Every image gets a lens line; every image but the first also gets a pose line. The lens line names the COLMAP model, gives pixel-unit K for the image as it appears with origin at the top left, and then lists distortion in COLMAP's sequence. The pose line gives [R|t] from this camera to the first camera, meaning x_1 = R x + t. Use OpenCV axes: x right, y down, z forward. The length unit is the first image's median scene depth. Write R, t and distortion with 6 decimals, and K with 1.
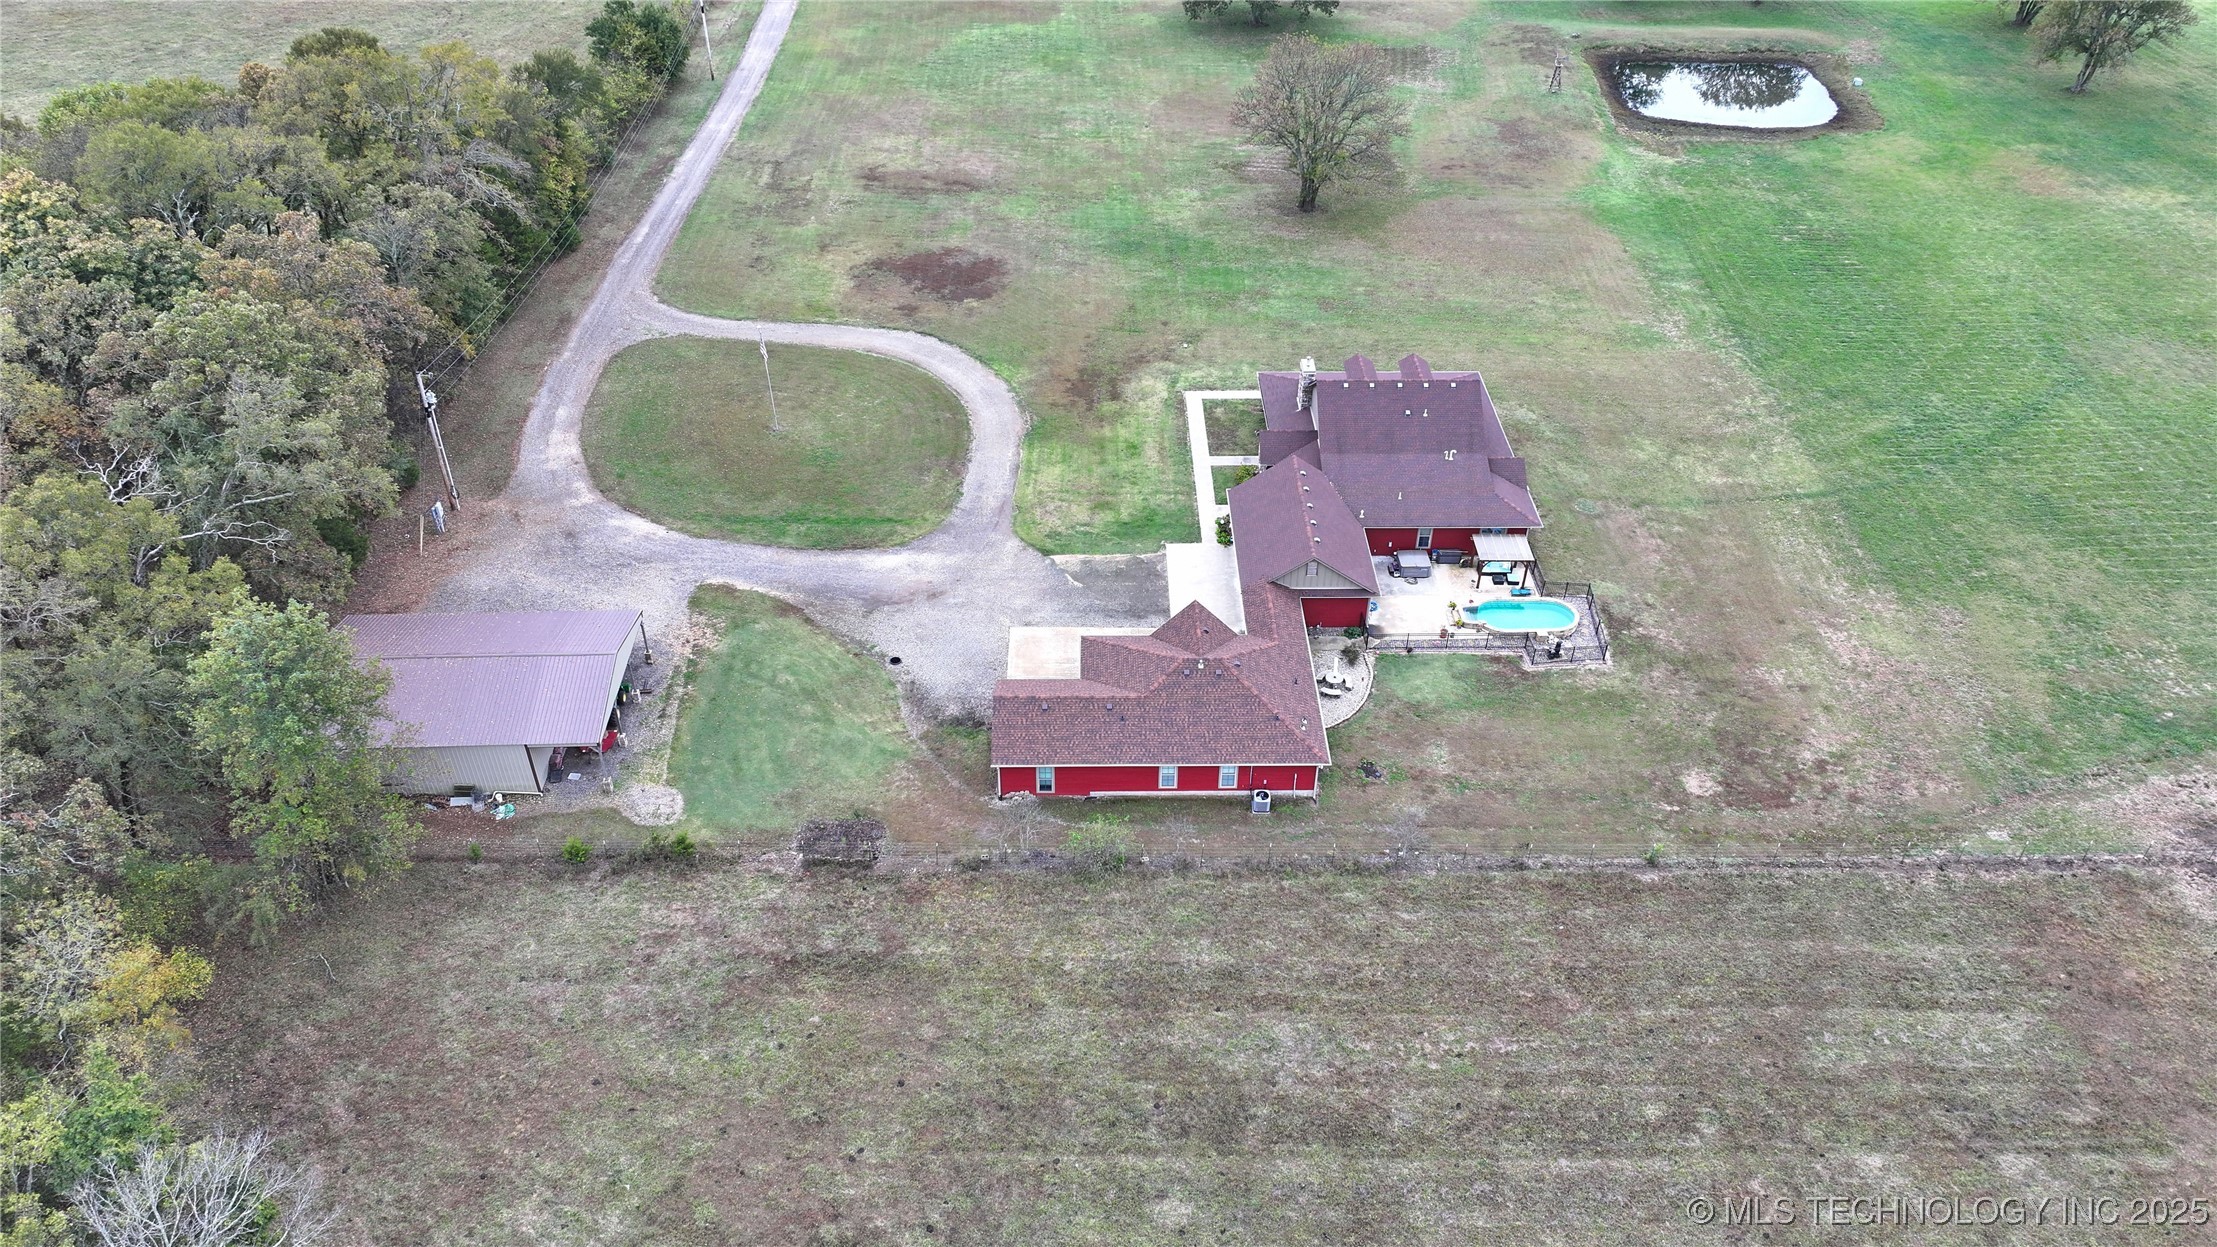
lens RADIAL K [[1562.1, 0, 1115.0], [0, 1562.1, 622.3], [0, 0, 1]] dist [0.007074, -0.000658]
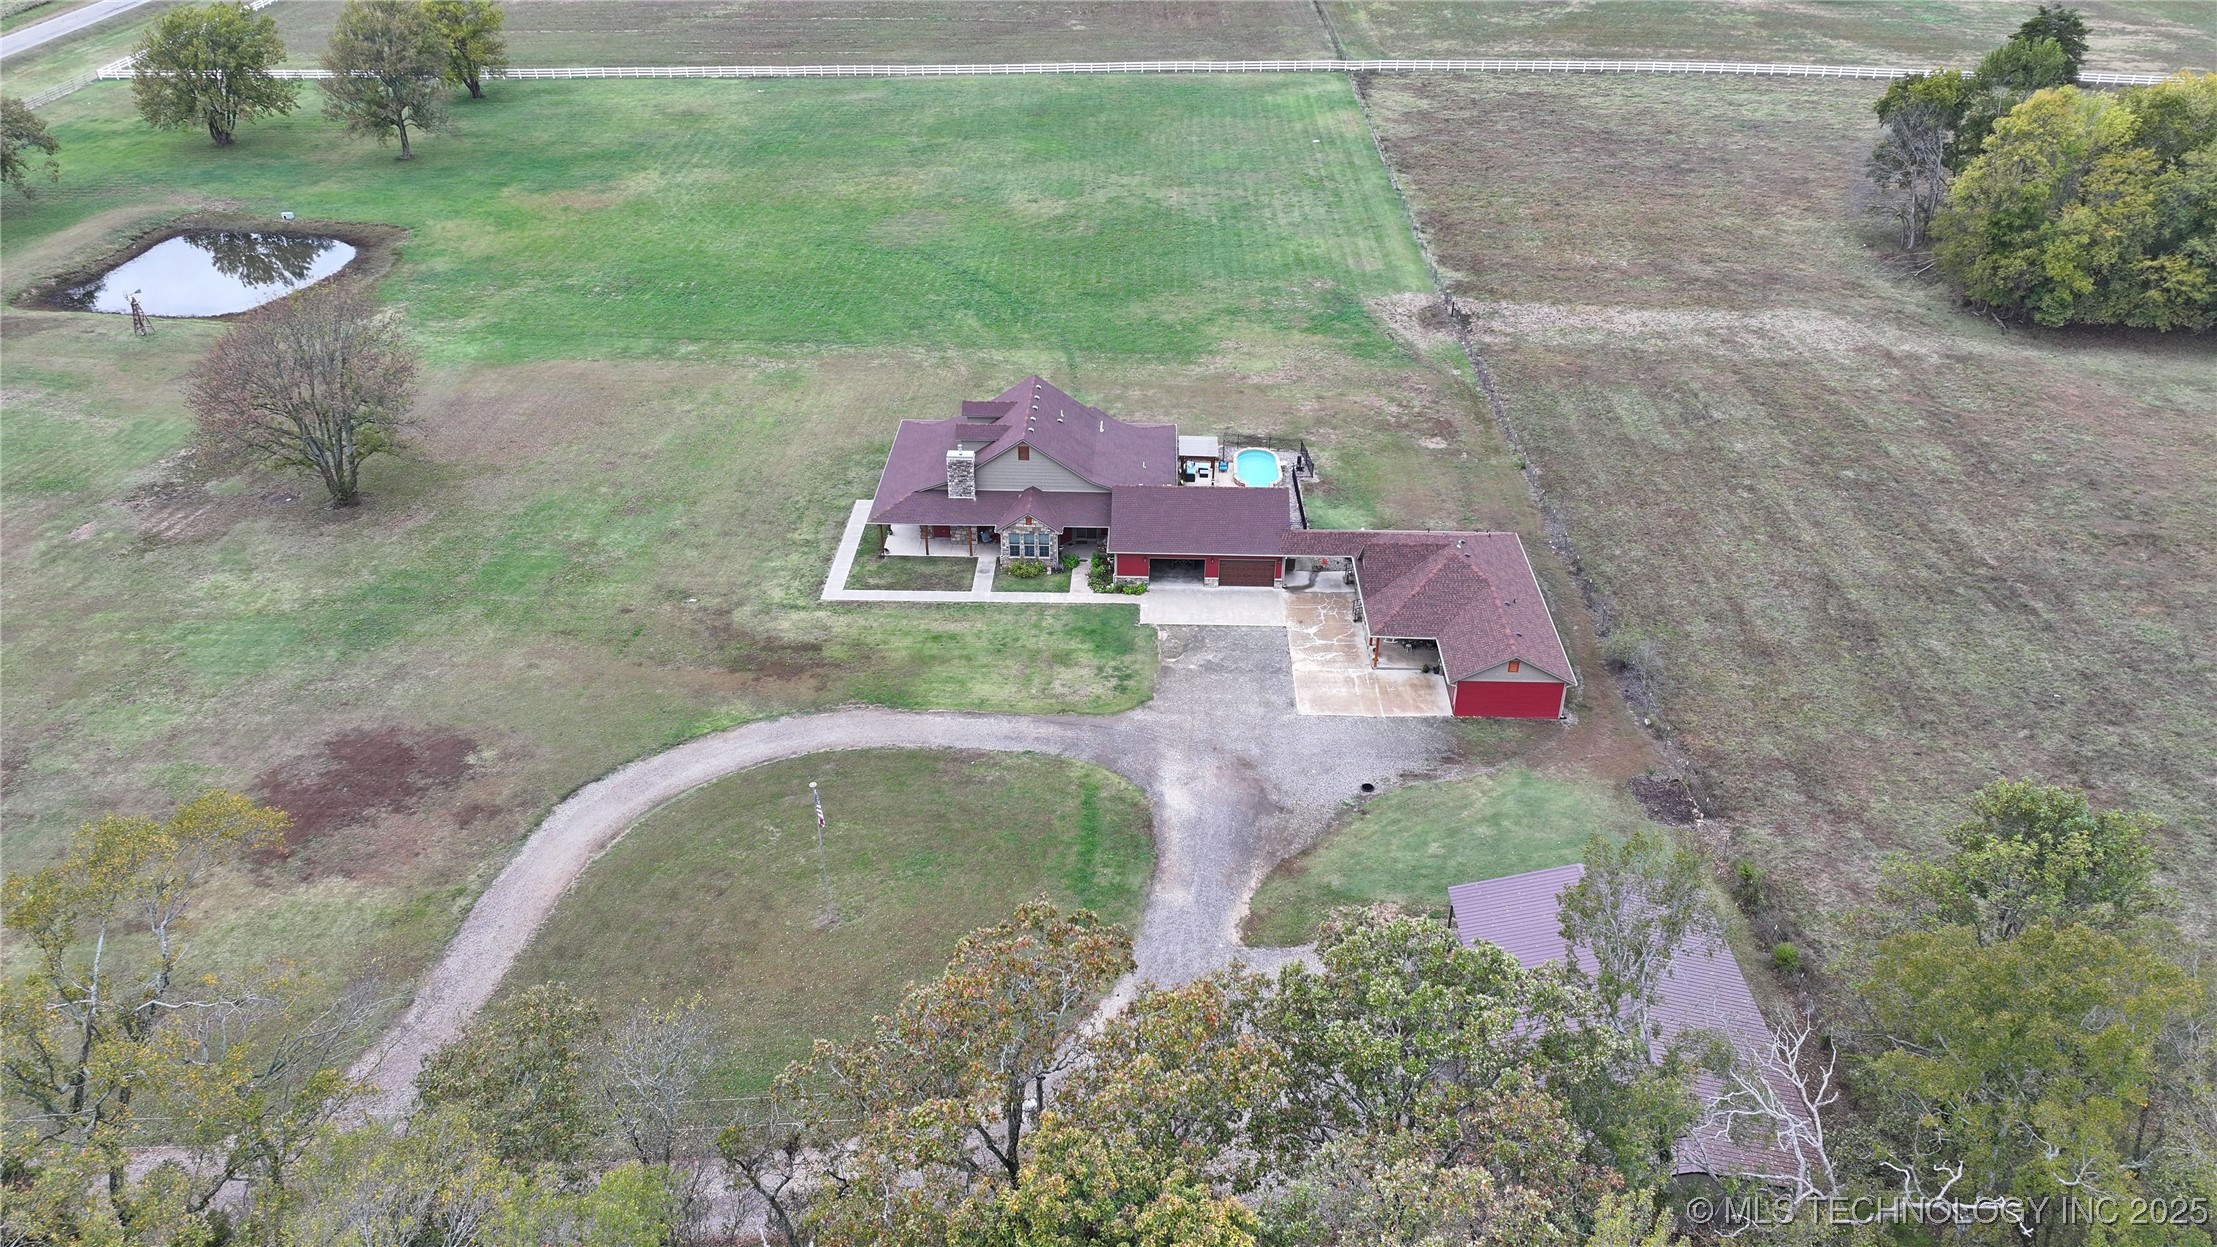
lens RADIAL K [[1562.1, 0, 1115.0], [0, 1562.1, 622.3], [0, 0, 1]] dist [0.007074, -0.000658]
pose [[0.042010, -0.530372, 0.846723, -0.872464], [0.603425, 0.688917, 0.401586, -0.498690], [-0.796313, 0.494063, 0.348981, 0.764752]]
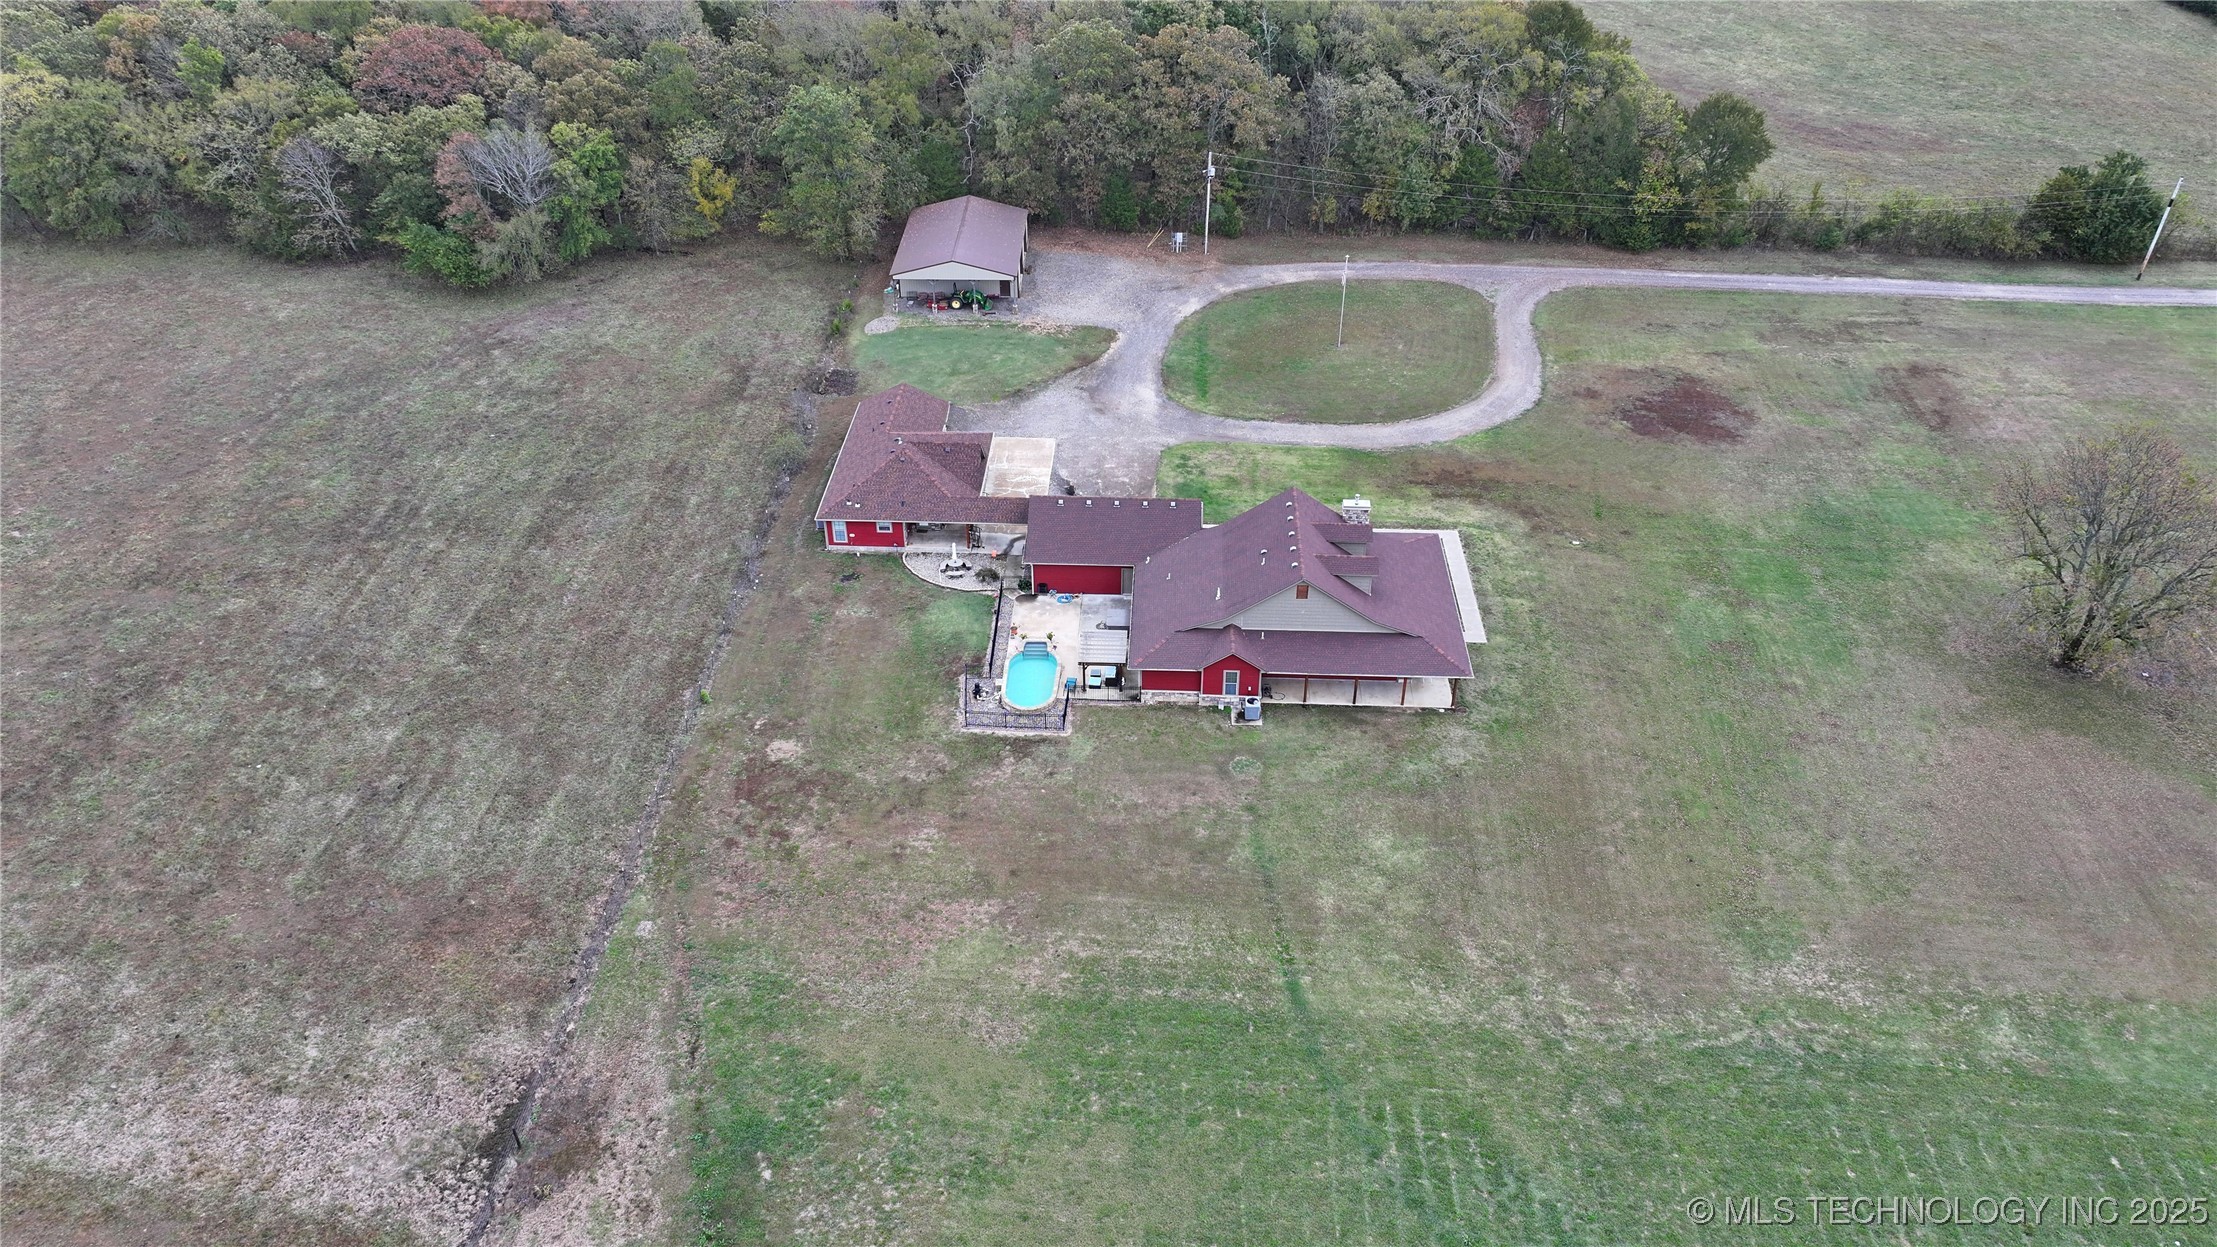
lens RADIAL K [[1562.1, 0, 1115.0], [0, 1562.1, 622.3], [0, 0, 1]] dist [0.007074, -0.000658]
pose [[-0.056167, 0.564806, -0.823310, 1.126204], [-0.608704, 0.634264, 0.476644, -0.569482], [0.791407, 0.527924, 0.308175, 0.752176]]
